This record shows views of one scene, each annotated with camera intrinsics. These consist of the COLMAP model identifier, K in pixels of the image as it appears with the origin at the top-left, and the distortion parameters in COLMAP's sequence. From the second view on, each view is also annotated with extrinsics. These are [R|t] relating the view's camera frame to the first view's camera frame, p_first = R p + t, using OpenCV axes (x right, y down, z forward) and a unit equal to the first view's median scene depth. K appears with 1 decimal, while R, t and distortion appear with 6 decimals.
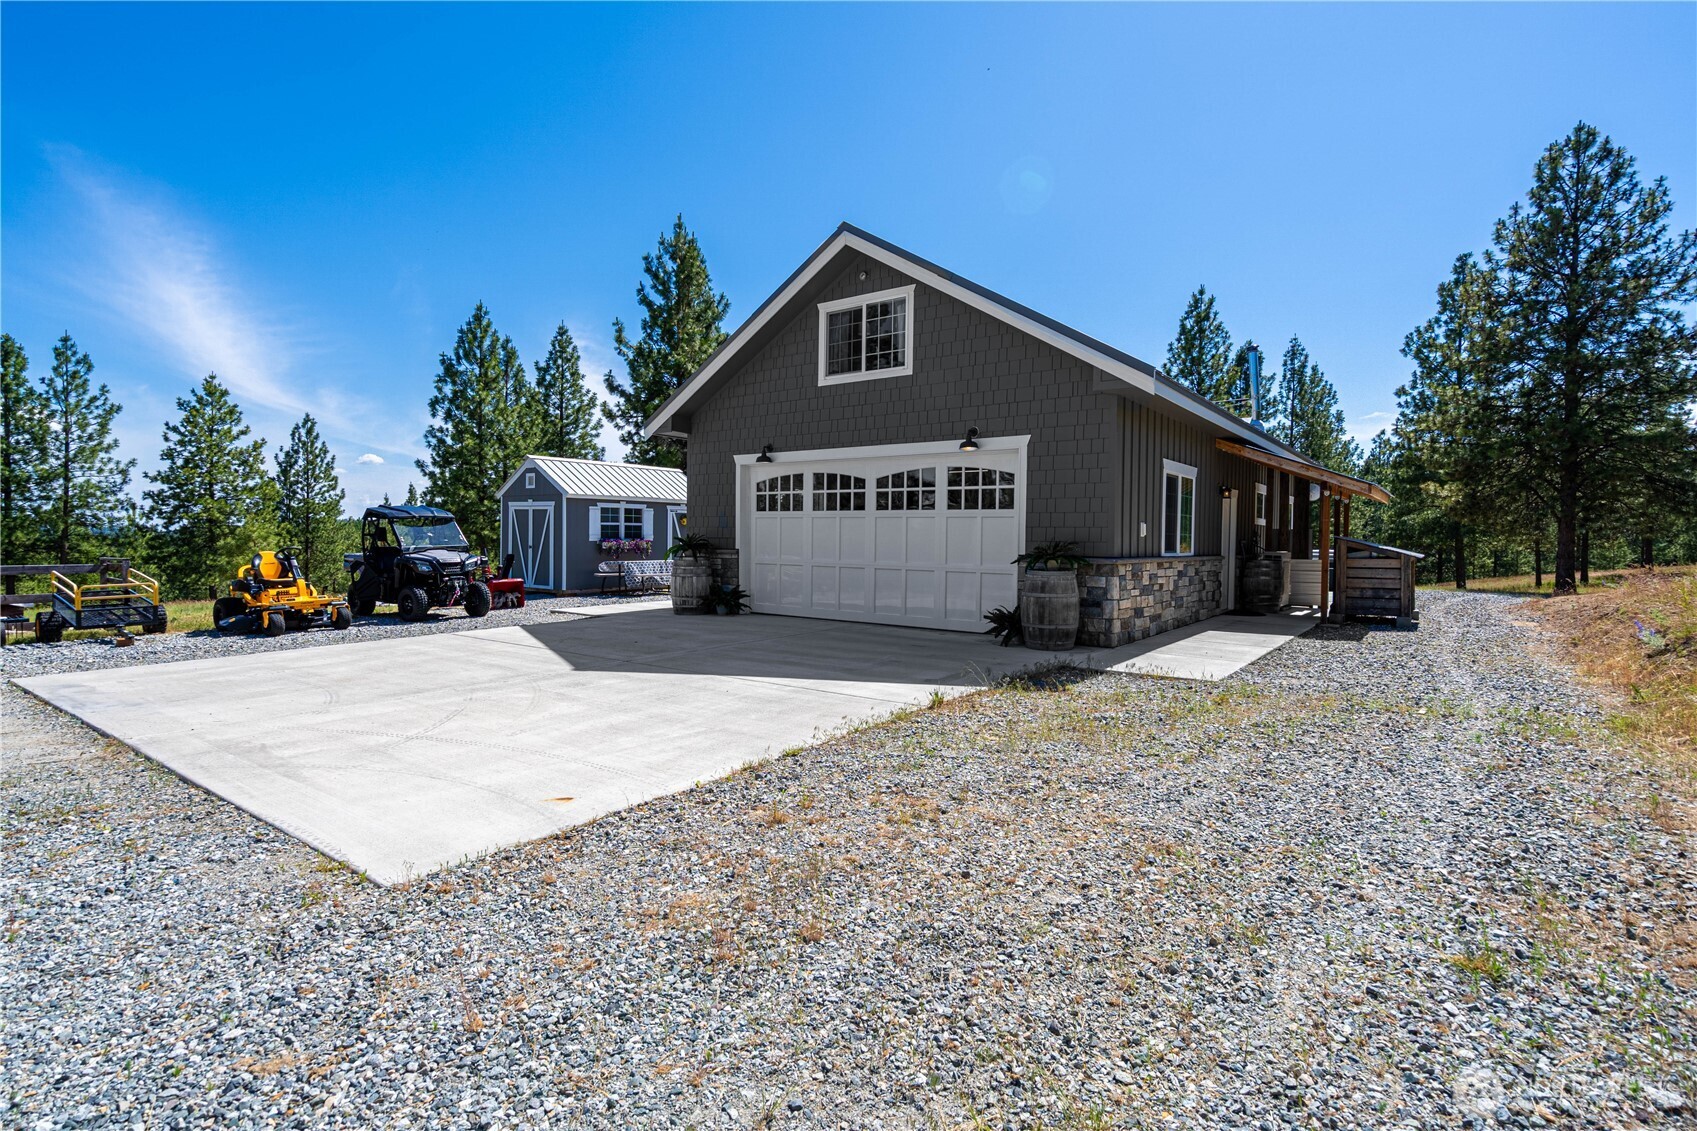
lens RADIAL K [[803.8, 0, 848.5], [0, 803.8, 565.5], [0, 0, 1]] dist [0.001585, -0.000724]
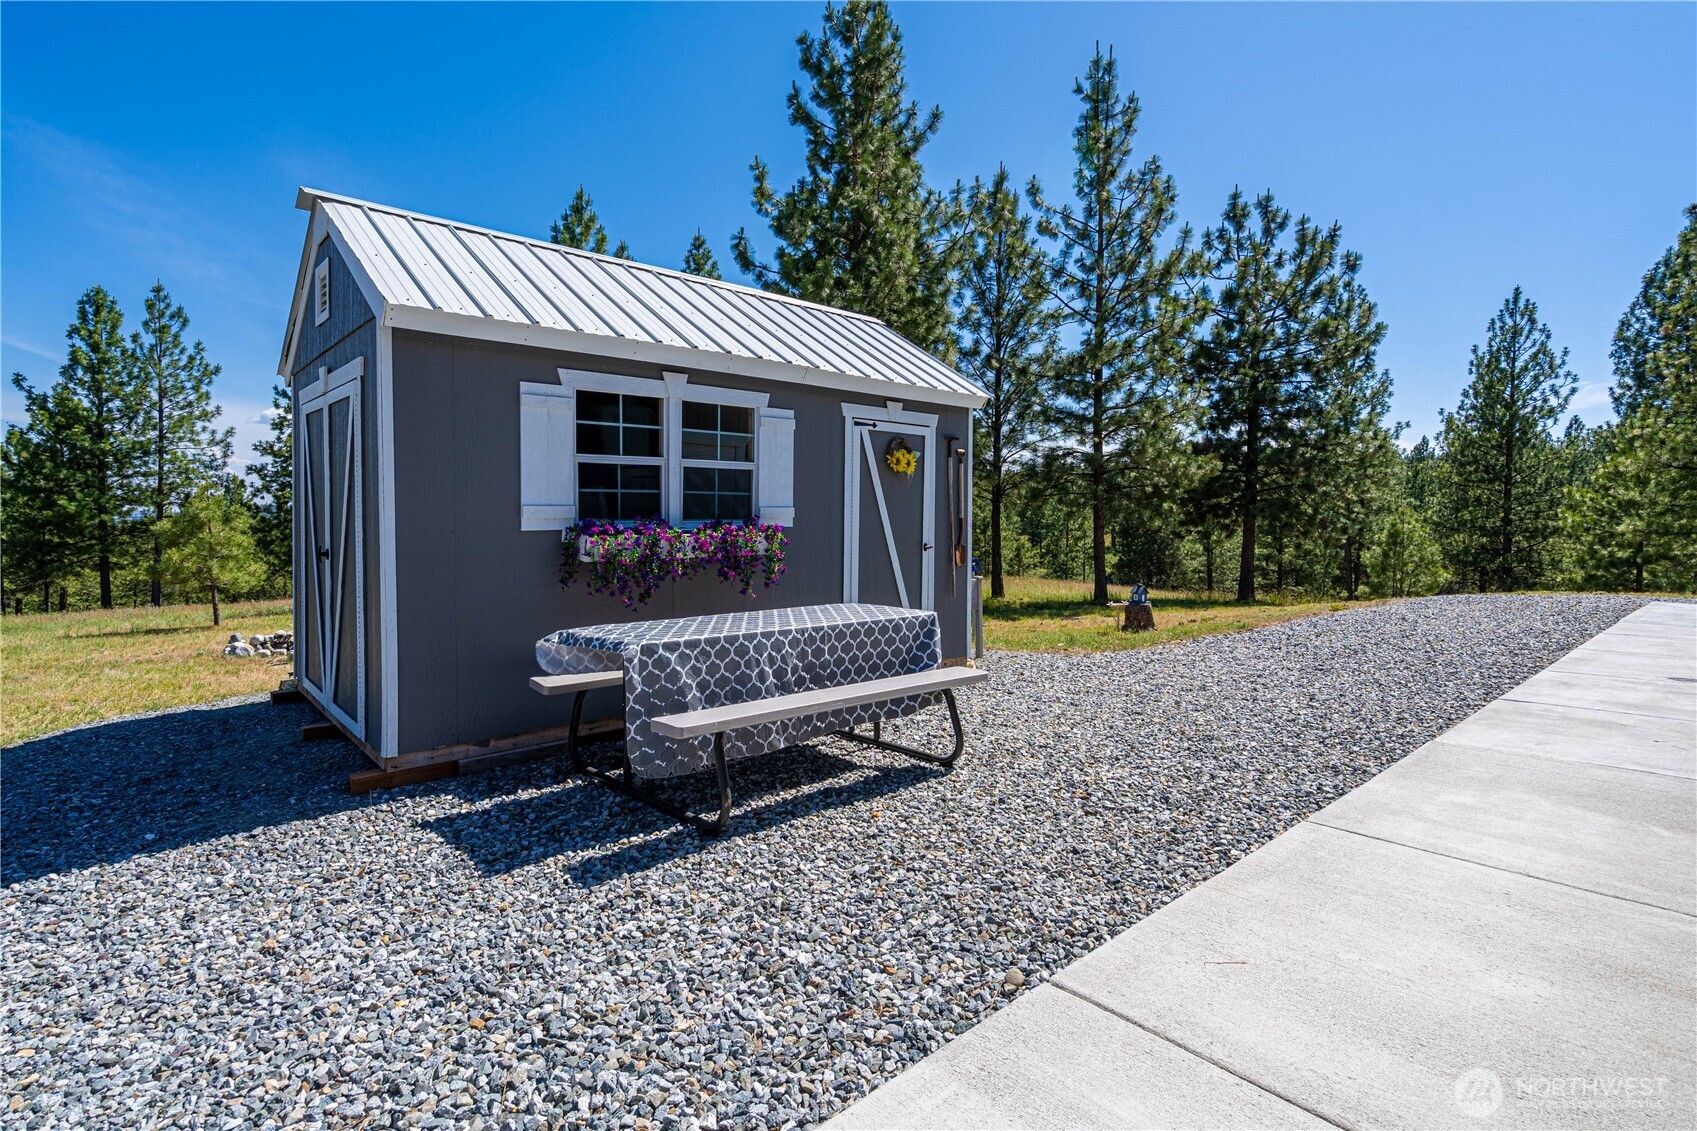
lens RADIAL K [[808.0, 0, 843.7], [0, 808.0, 540.6], [0, 0, 1]] dist [-0.000141, -0.000037]
pose [[0.978480, 0.002621, -0.206324, -0.095427], [-0.003401, 0.999988, -0.003424, -0.014236], [0.206312, 0.004051, 0.978478, 0.413470]]
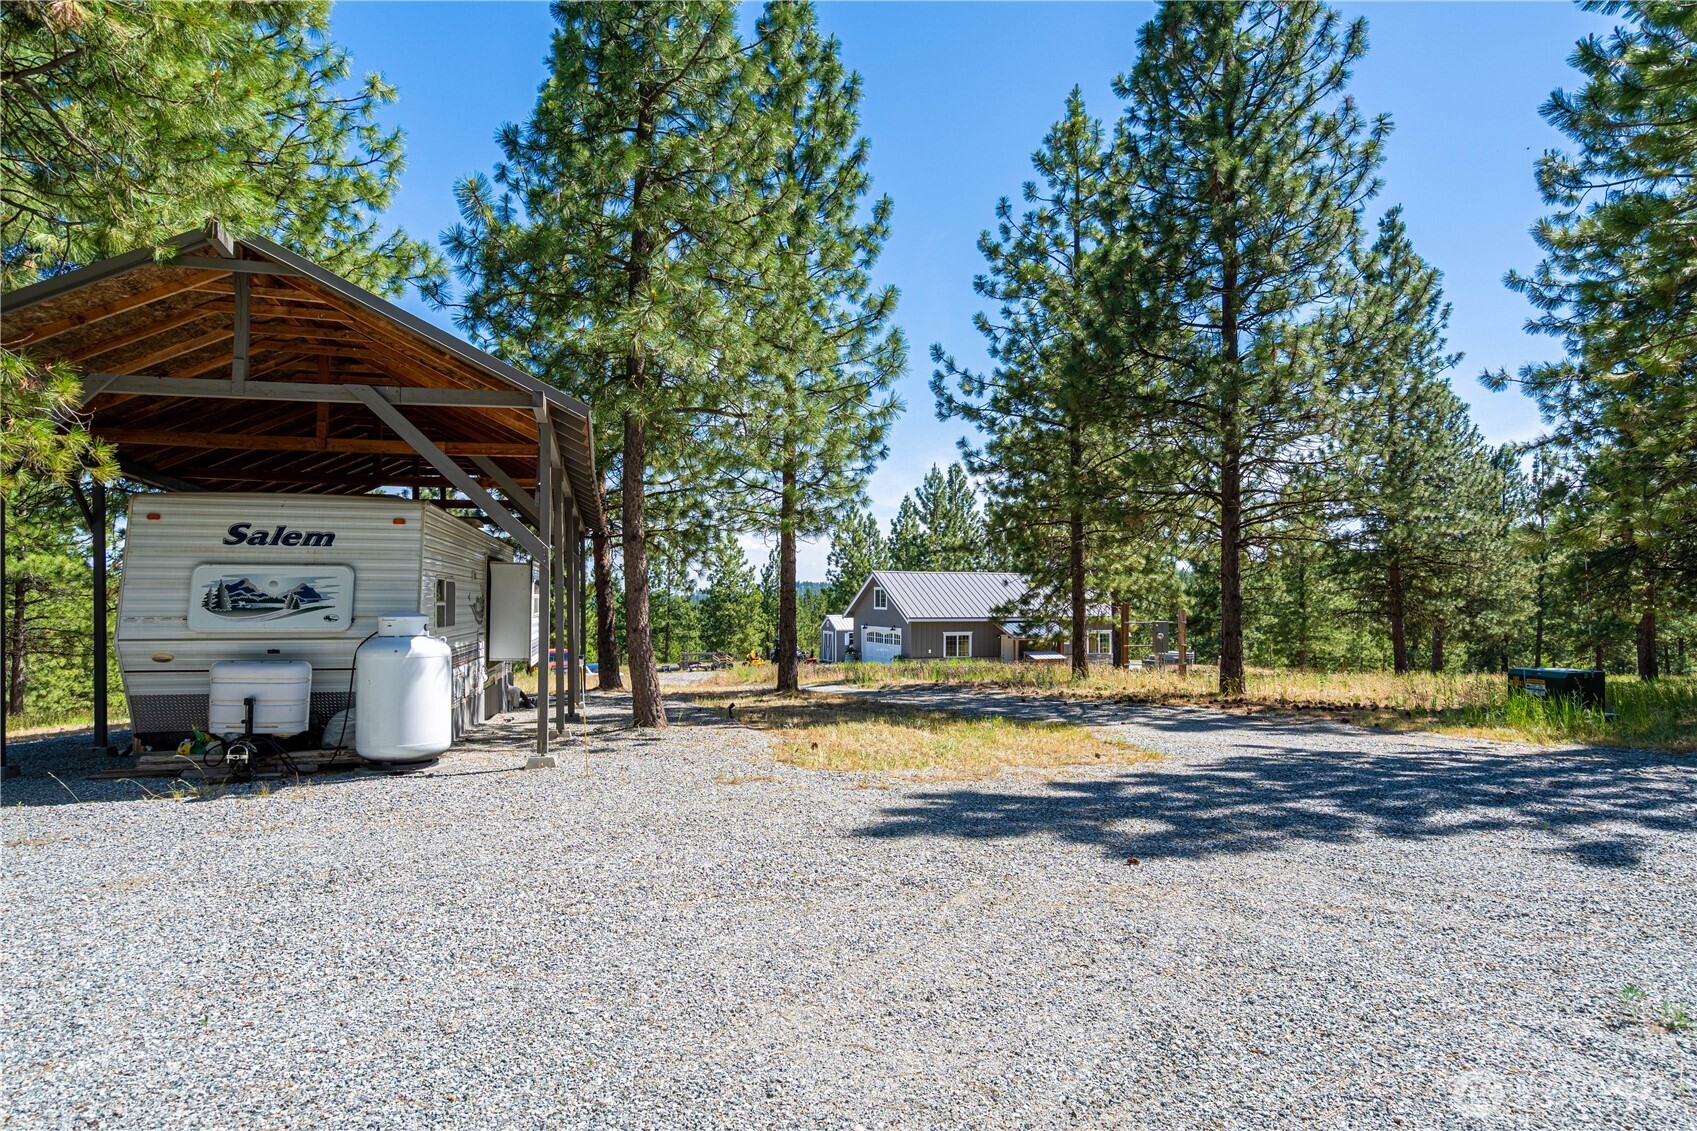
lens RADIAL K [[986.1, 0, 847.8], [0, 986.1, 601.3], [0, 0, 1]] dist [0.000020, -0.000007]
pose [[0.859908, -0.005741, -0.510417, 0.775931], [-0.009096, 0.999606, -0.026568, -0.049009], [0.510368, 0.027489, 0.859516, -1.058050]]
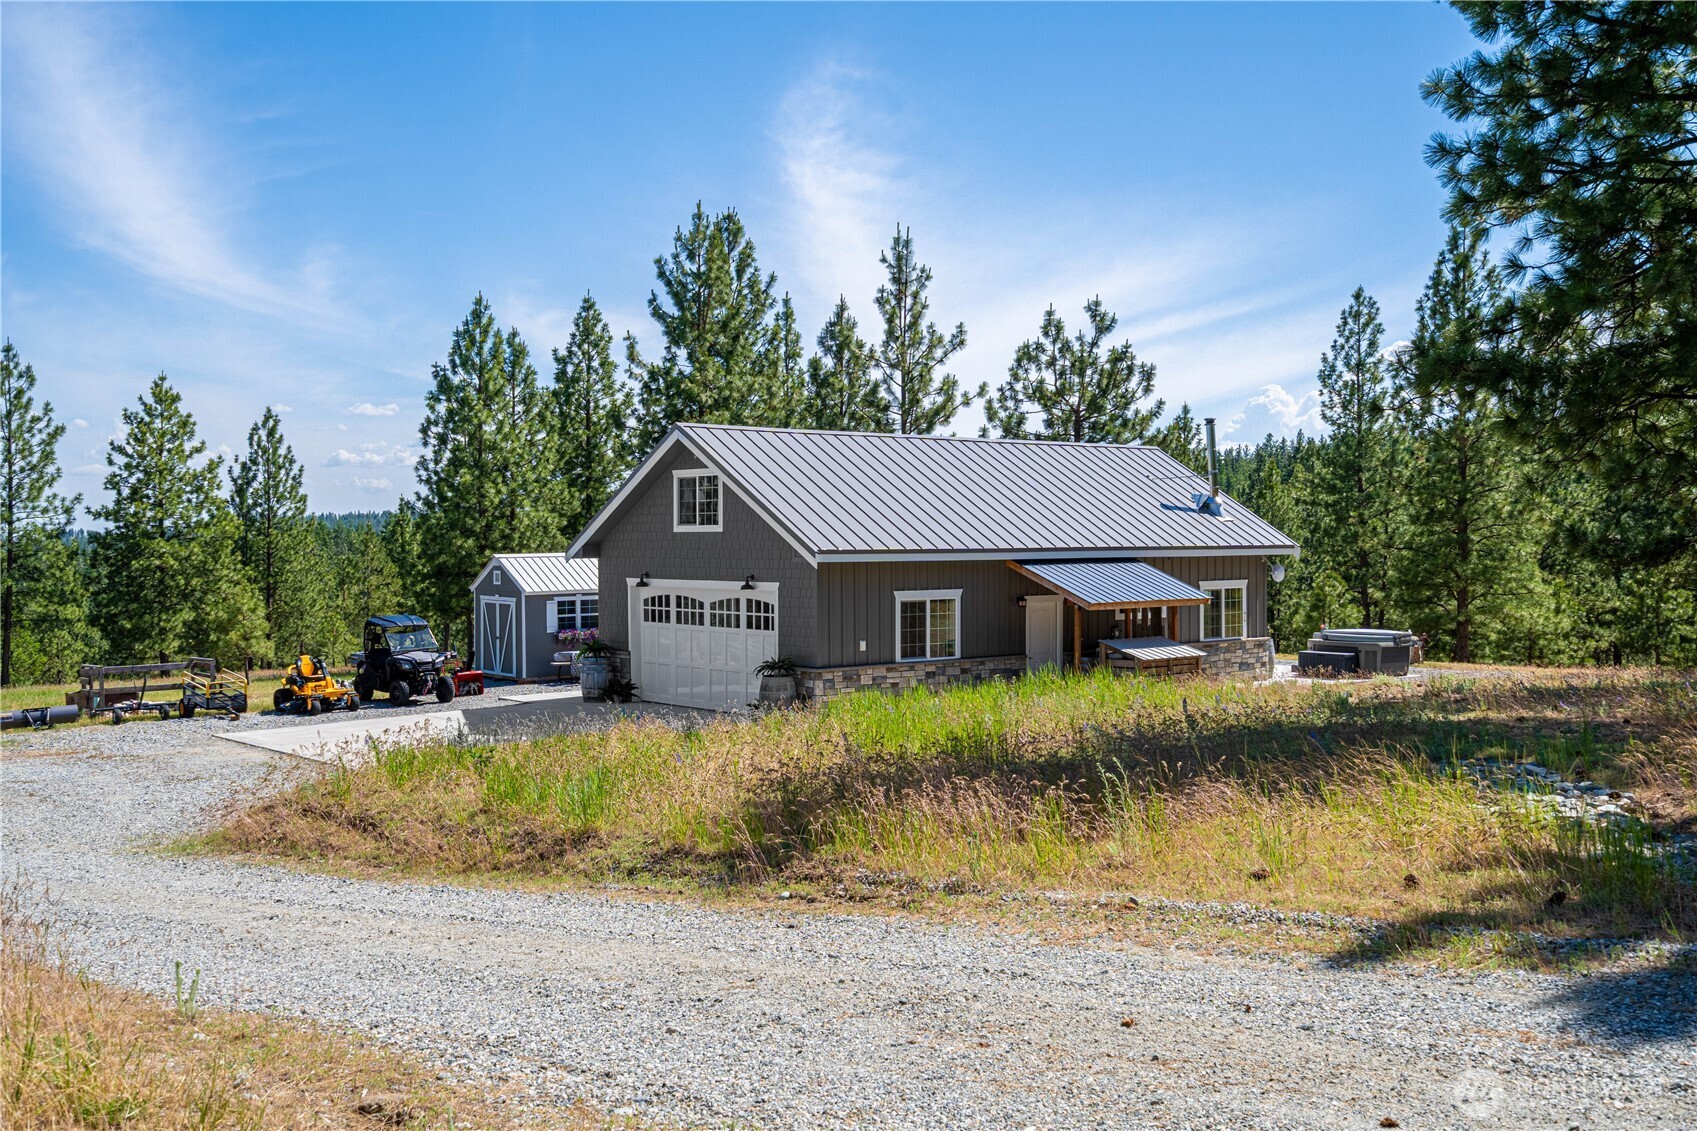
lens RADIAL K [[1651.8, 0, 848.3], [0, 1651.8, 596.4], [0, 0, 1]] dist [0.004524, 0.026356]
pose [[0.972054, -0.007888, -0.234625, 0.315831], [0.008900, 0.999955, 0.003255, -0.043570], [0.234589, -0.005252, 0.972080, -0.569001]]
